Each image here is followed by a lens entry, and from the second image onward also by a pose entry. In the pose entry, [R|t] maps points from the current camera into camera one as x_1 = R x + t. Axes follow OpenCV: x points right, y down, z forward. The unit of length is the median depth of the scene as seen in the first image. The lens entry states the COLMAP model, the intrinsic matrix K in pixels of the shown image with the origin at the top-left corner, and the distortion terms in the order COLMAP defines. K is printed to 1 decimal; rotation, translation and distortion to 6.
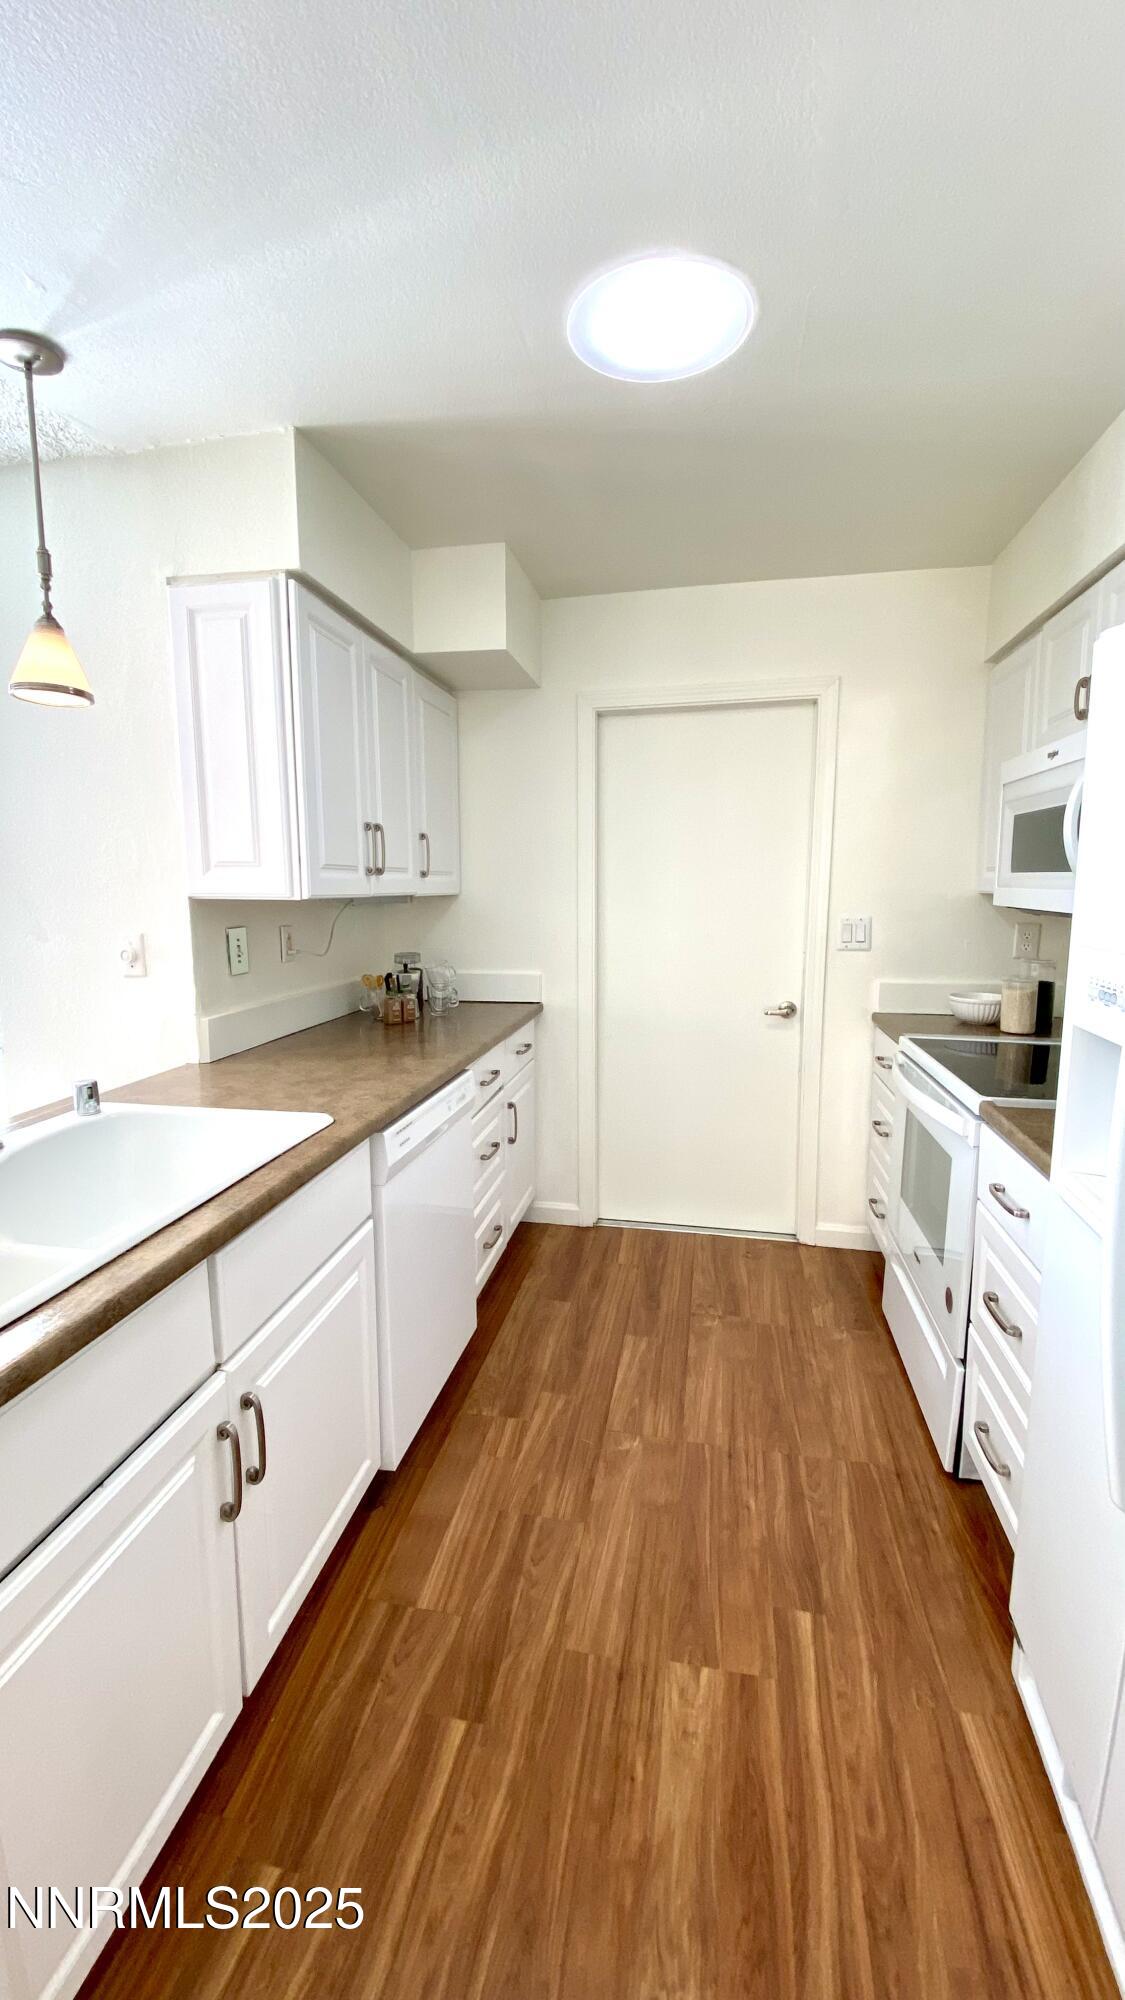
lens RADIAL K [[807.2, 0, 554.7], [0, 807.2, 996.3], [0, 0, 1]] dist [0.014210, -0.005976]
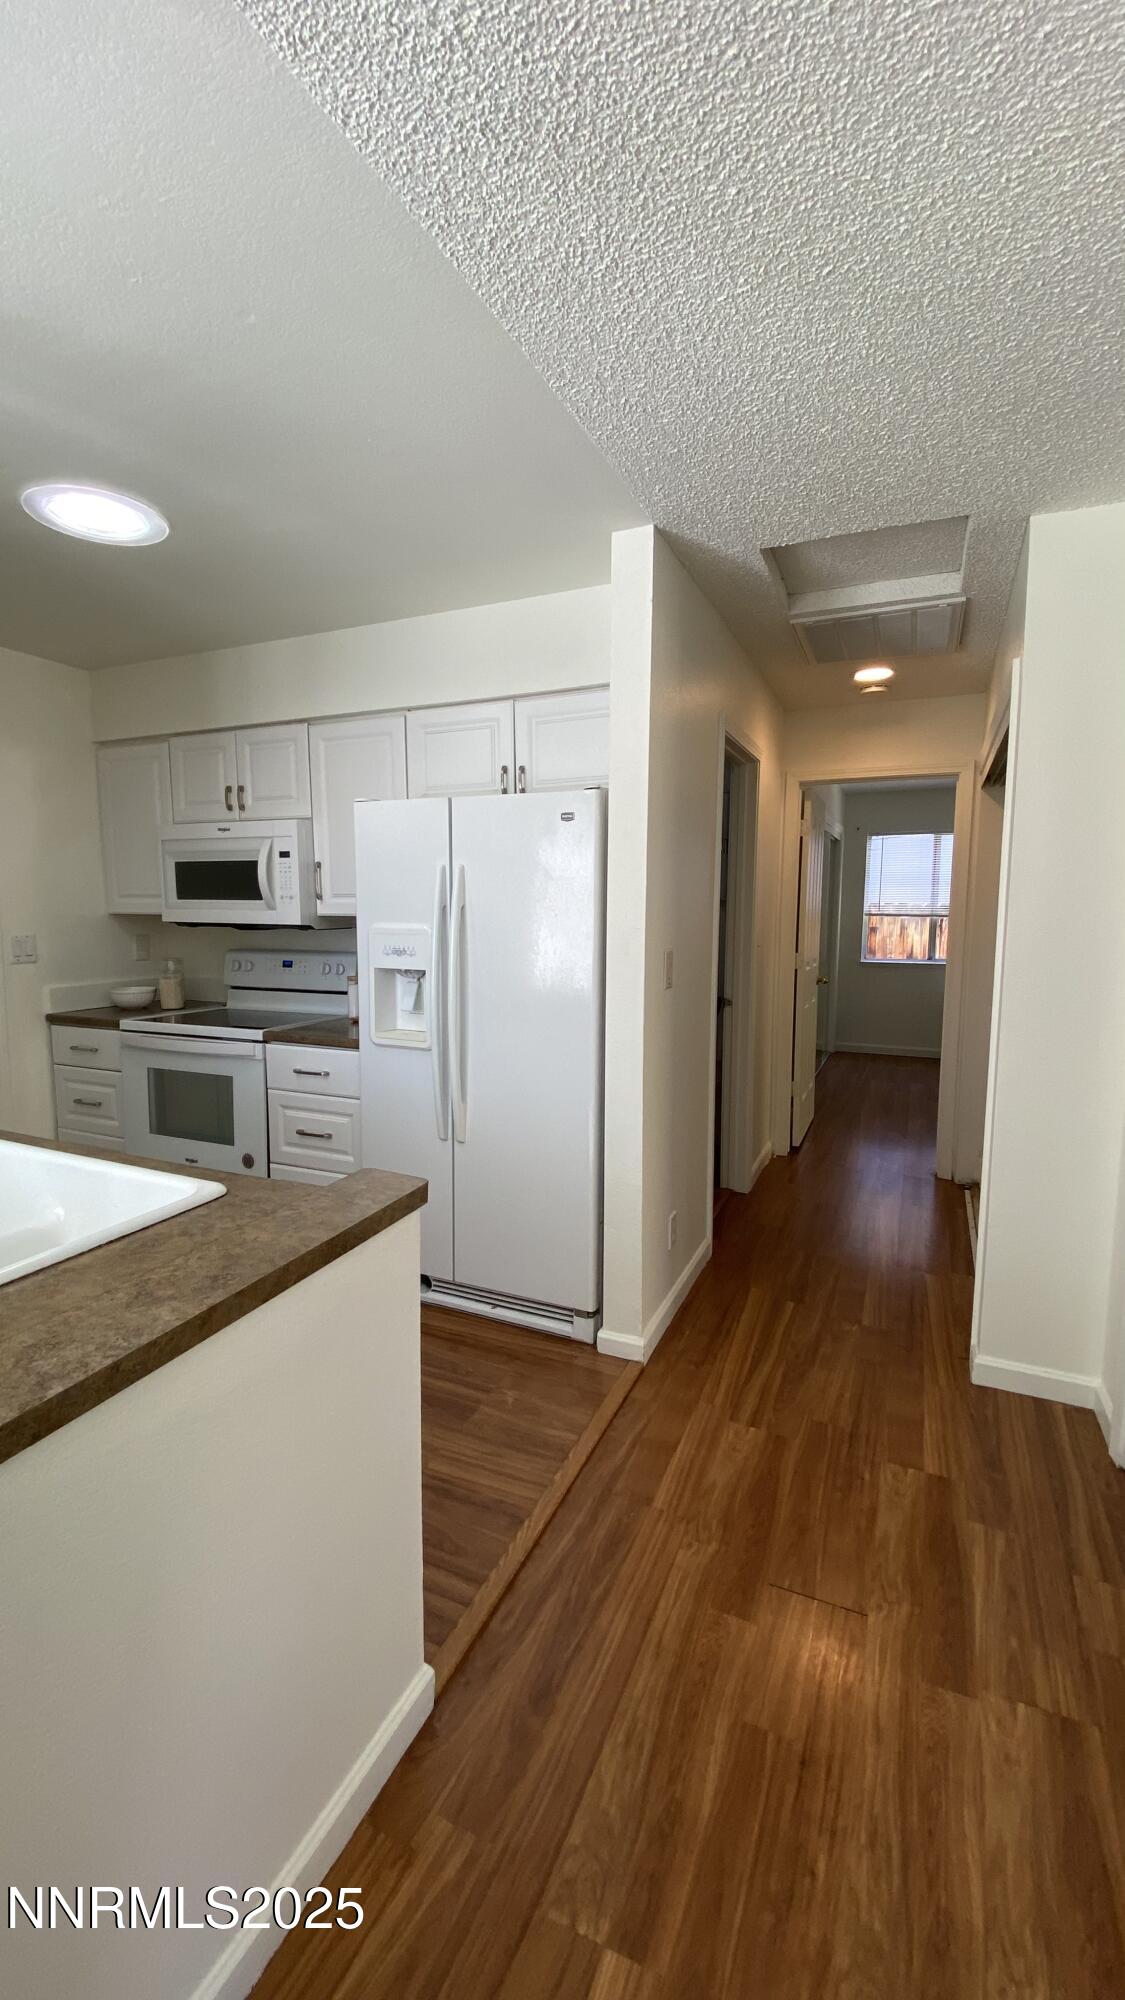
lens RADIAL K [[807.2, 0, 571.7], [0, 807.2, 997.2], [0, 0, 1]] dist [0.014210, -0.005976]
pose [[0.207854, -0.101264, 0.972904, -0.709280], [0.131530, 0.988487, 0.074786, 0.009156], [-0.969276, 0.112421, 0.218781, -0.014059]]
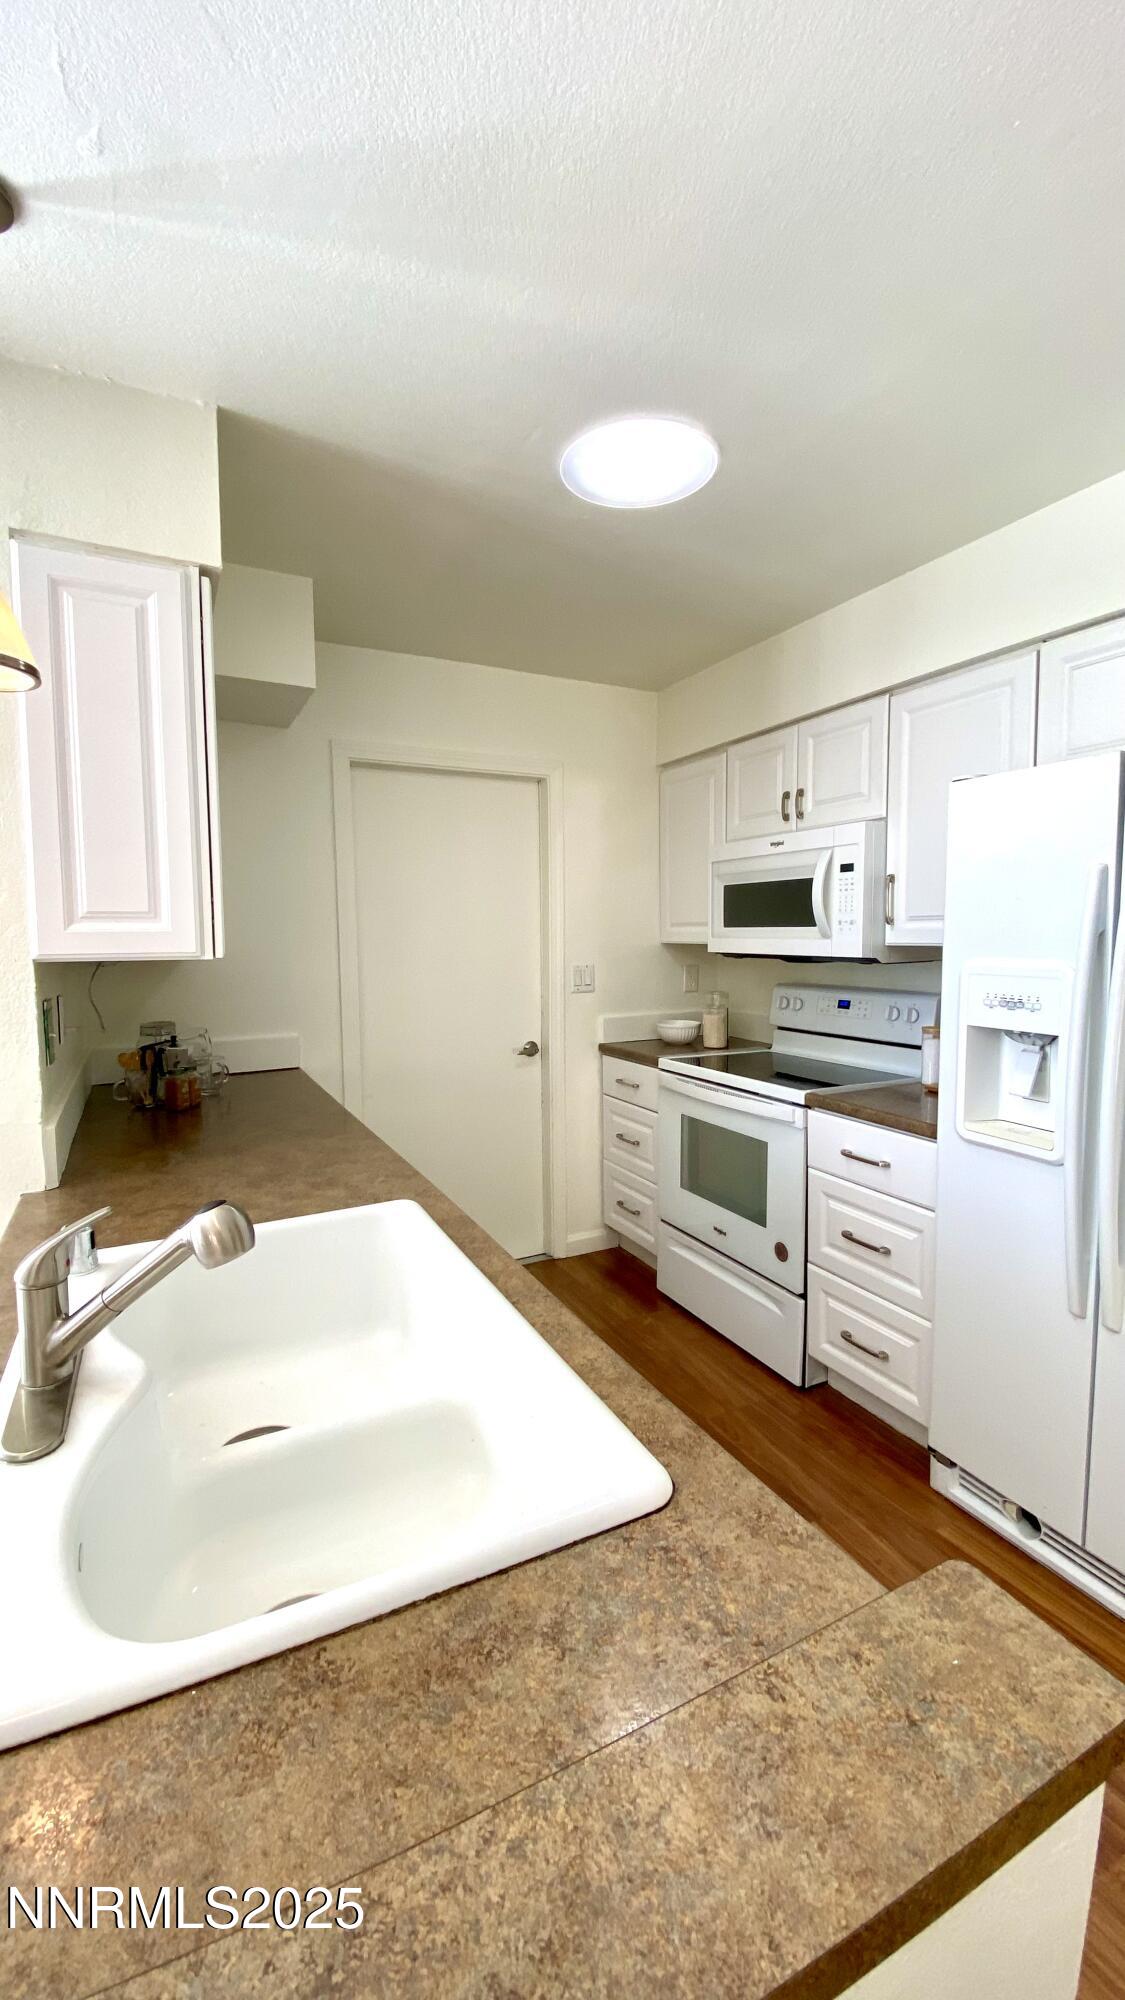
lens RADIAL K [[807.2, 0, 549.7], [0, 807.2, 992.9], [0, 0, 1]] dist [0.014210, -0.005976]
pose [[0.789564, -0.049523, 0.611666, -0.446833], [0.090474, 0.995240, -0.036209, -0.020986], [-0.606962, 0.083929, 0.790287, 0.125666]]
